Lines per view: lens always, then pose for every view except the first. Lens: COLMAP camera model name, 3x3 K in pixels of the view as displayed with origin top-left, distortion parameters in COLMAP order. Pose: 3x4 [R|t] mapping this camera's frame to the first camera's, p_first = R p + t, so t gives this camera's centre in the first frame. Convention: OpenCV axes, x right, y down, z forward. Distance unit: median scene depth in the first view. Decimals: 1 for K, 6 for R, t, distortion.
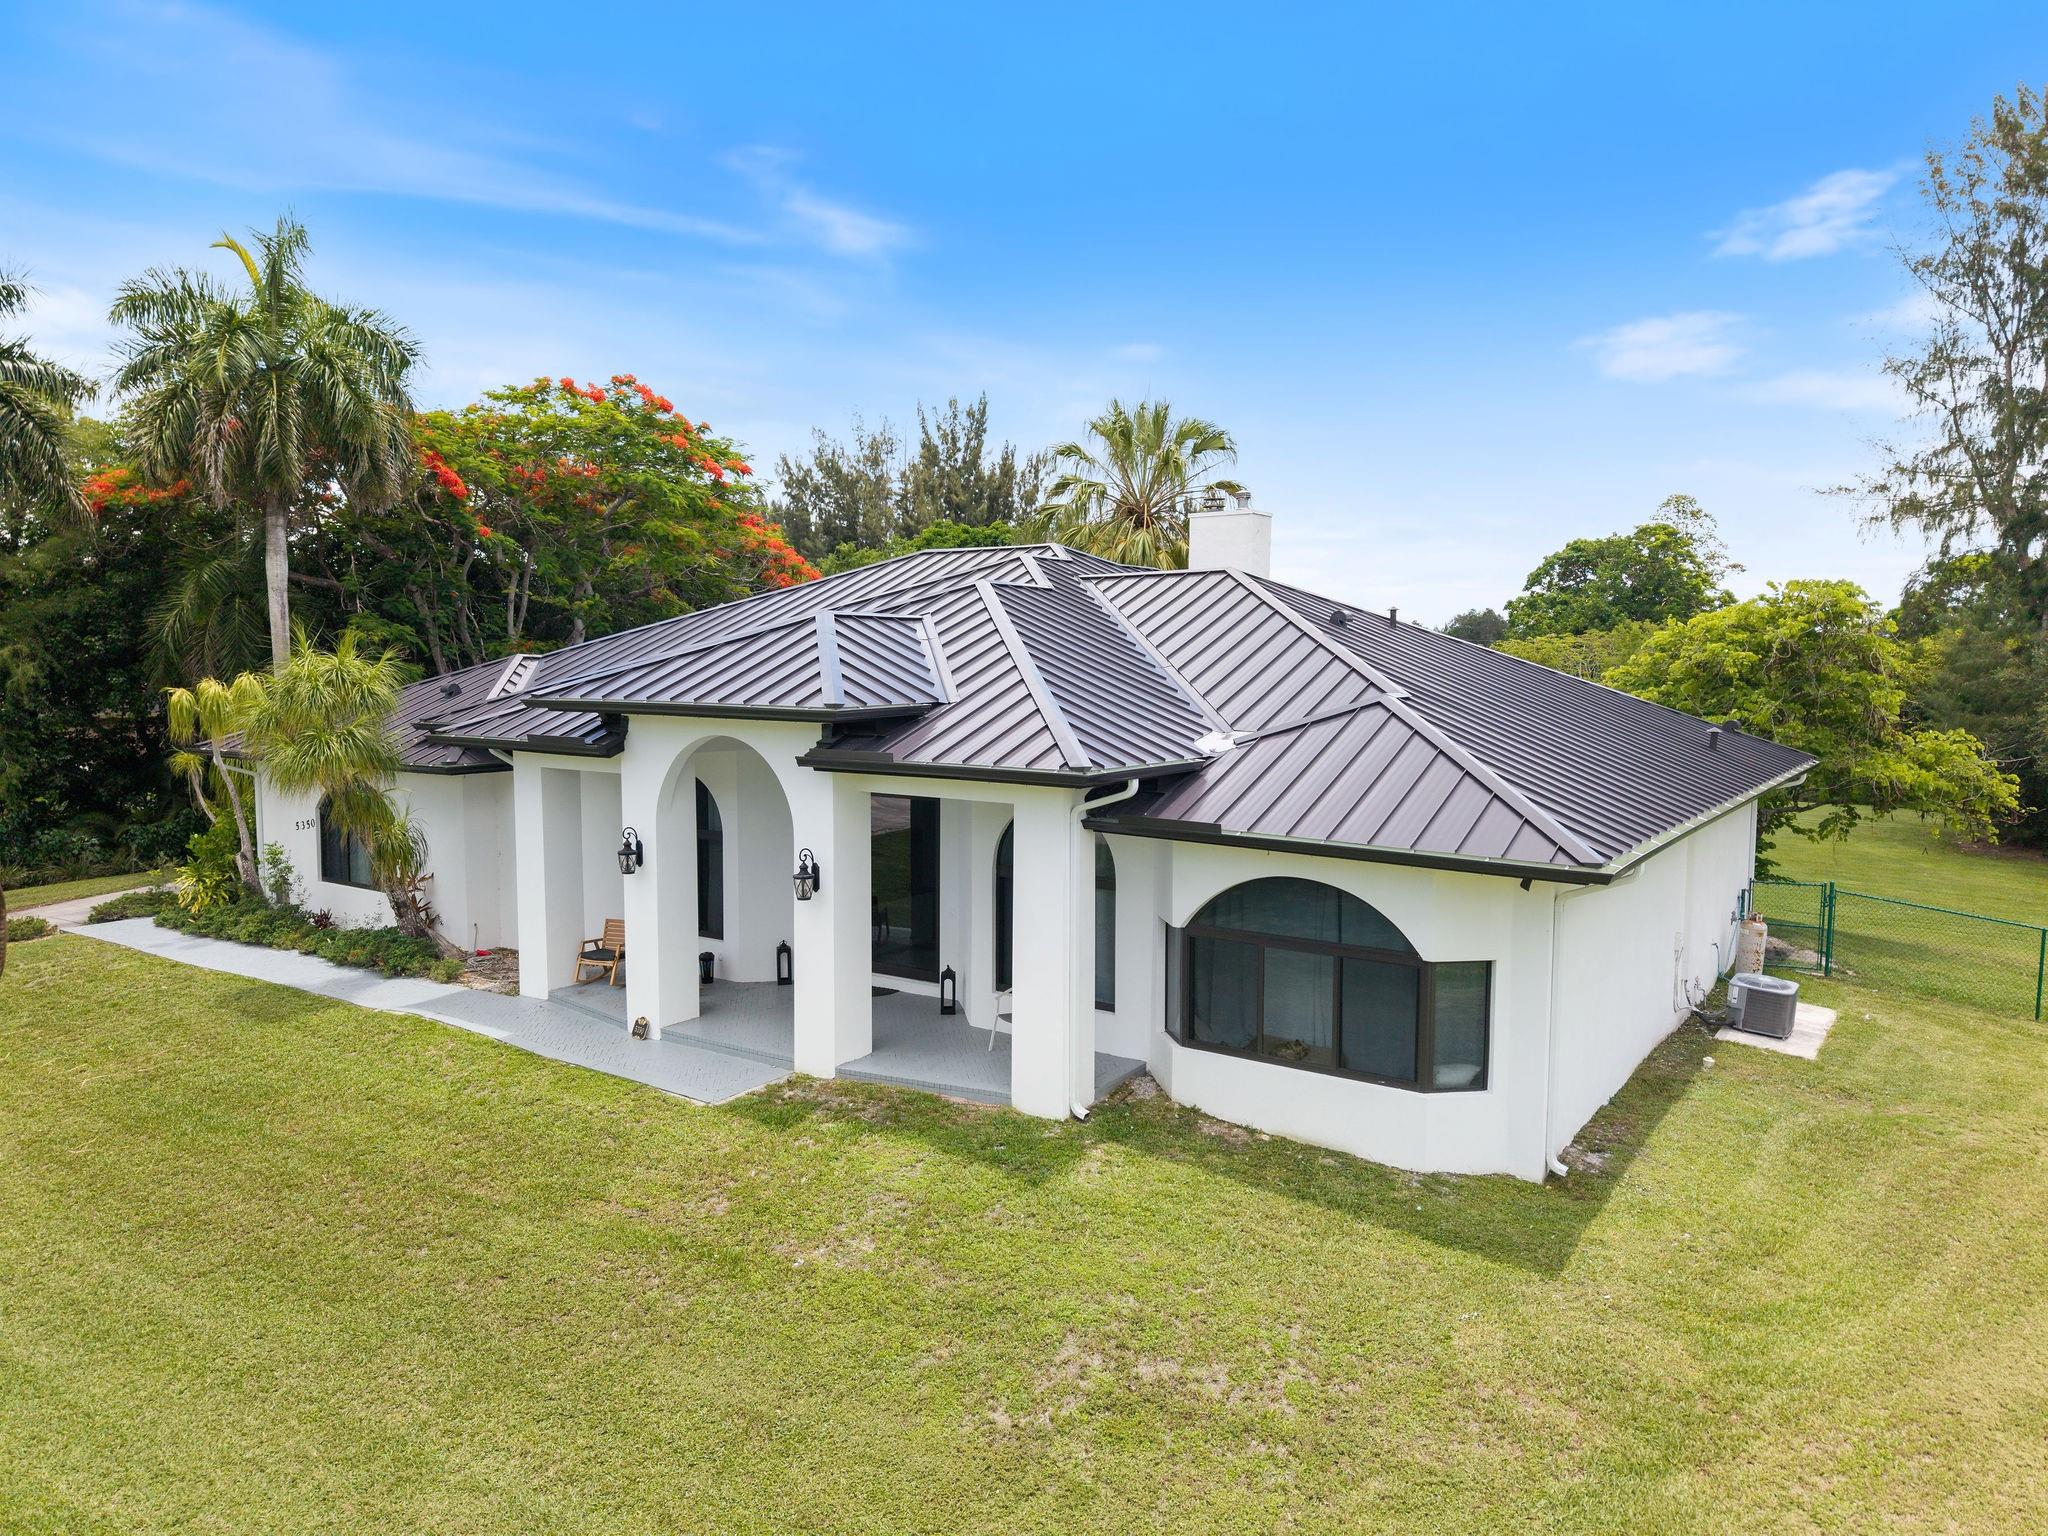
lens RADIAL K [[1369.4, 0, 1024.0], [0, 1369.4, 768.0], [0, 0, 1]] dist [-0.001281, -0.000878]
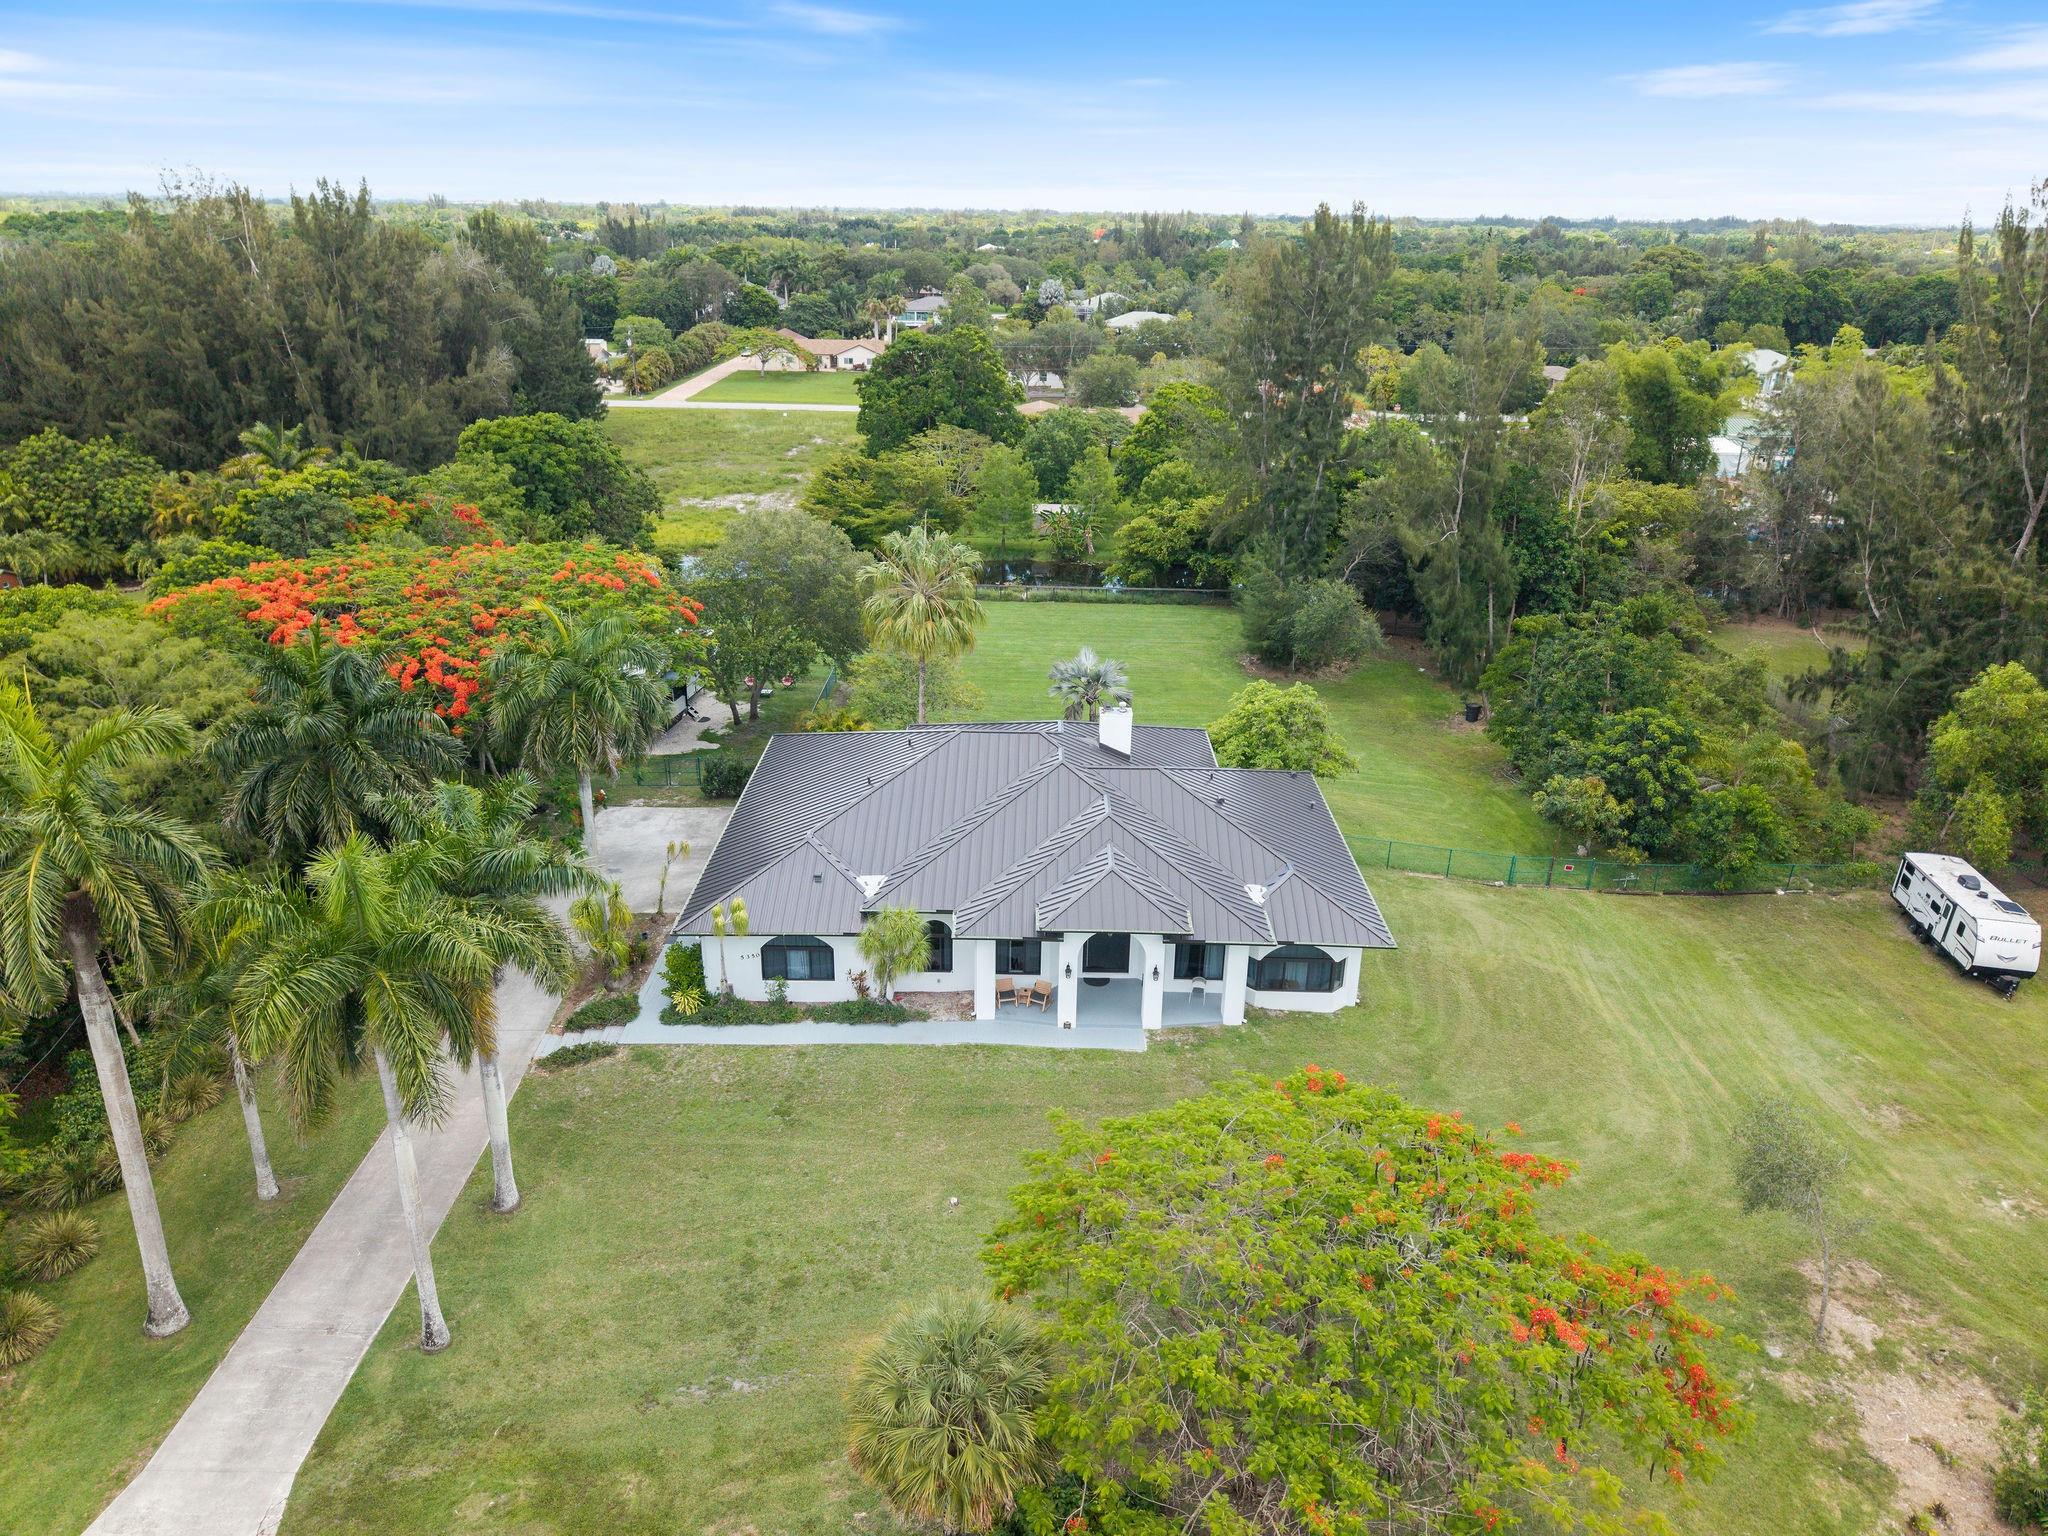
lens RADIAL K [[1390.1, 0, 1027.2], [0, 1390.1, 713.3], [0, 0, 1]] dist [0.059880, -0.091732]
pose [[0.814385, -0.183495, 0.550552, -2.103573], [0.024698, 0.958795, 0.283025, -1.430596], [-0.579799, -0.216894, 0.785360, -1.206722]]
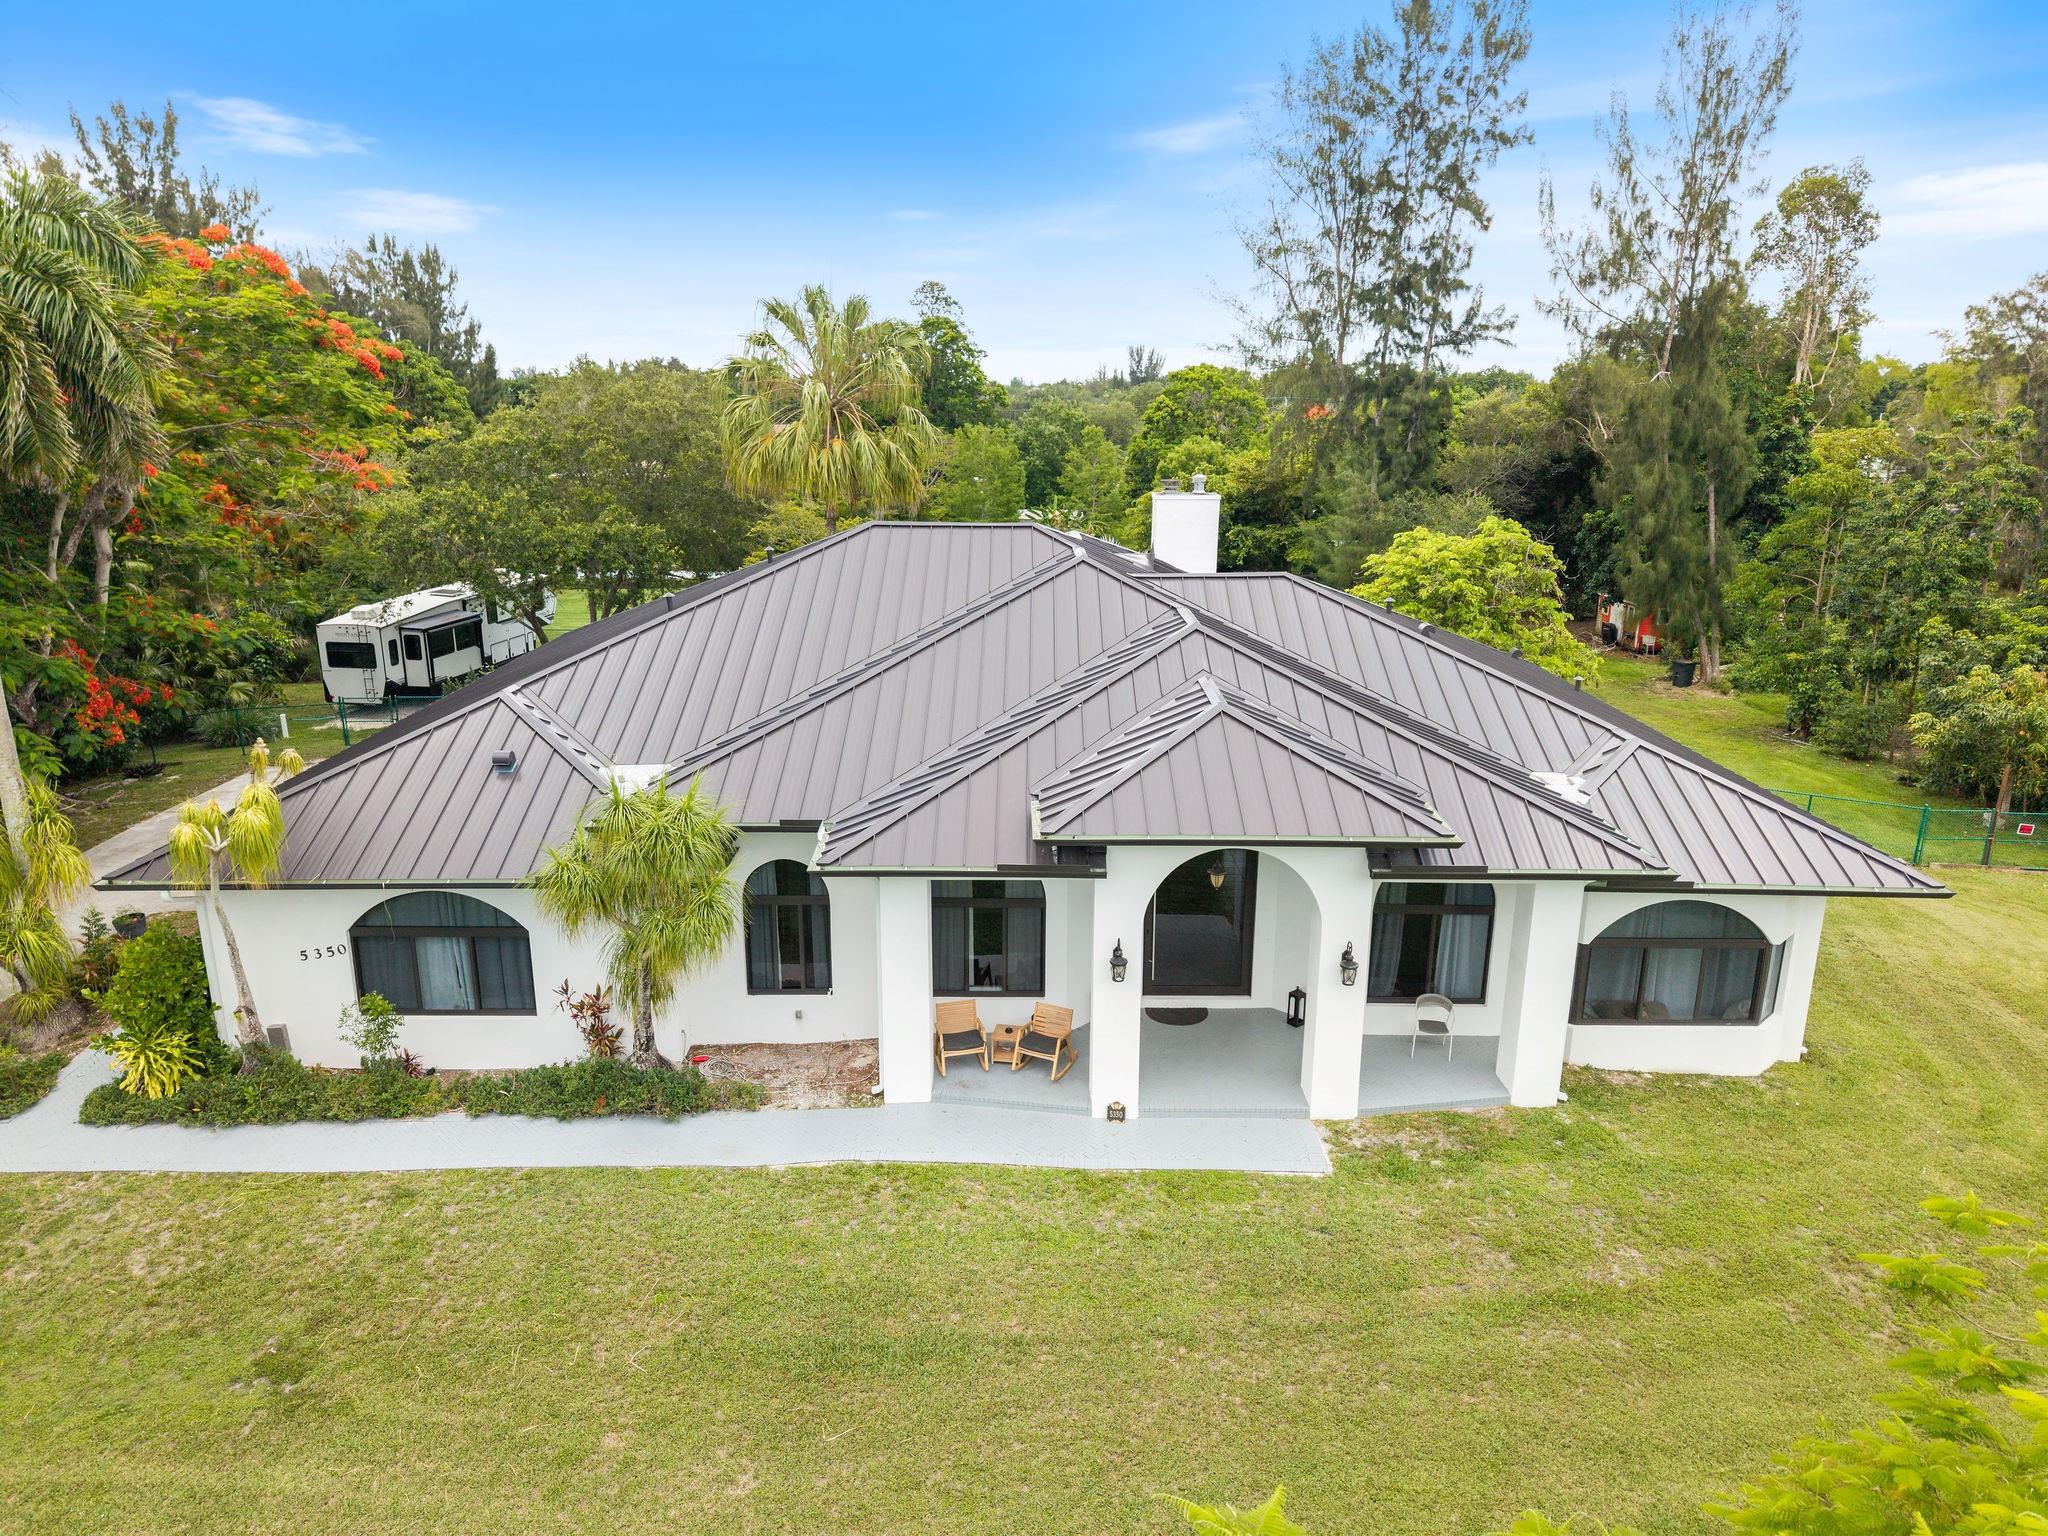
lens RADIAL K [[1369.4, 0, 1024.0], [0, 1369.4, 768.0], [0, 0, 1]] dist [-0.001281, -0.000878]
pose [[0.810588, -0.151833, 0.565592, -1.069191], [0.038968, 0.977649, 0.206602, -0.350983], [-0.584319, -0.145429, 0.798387, 0.272241]]
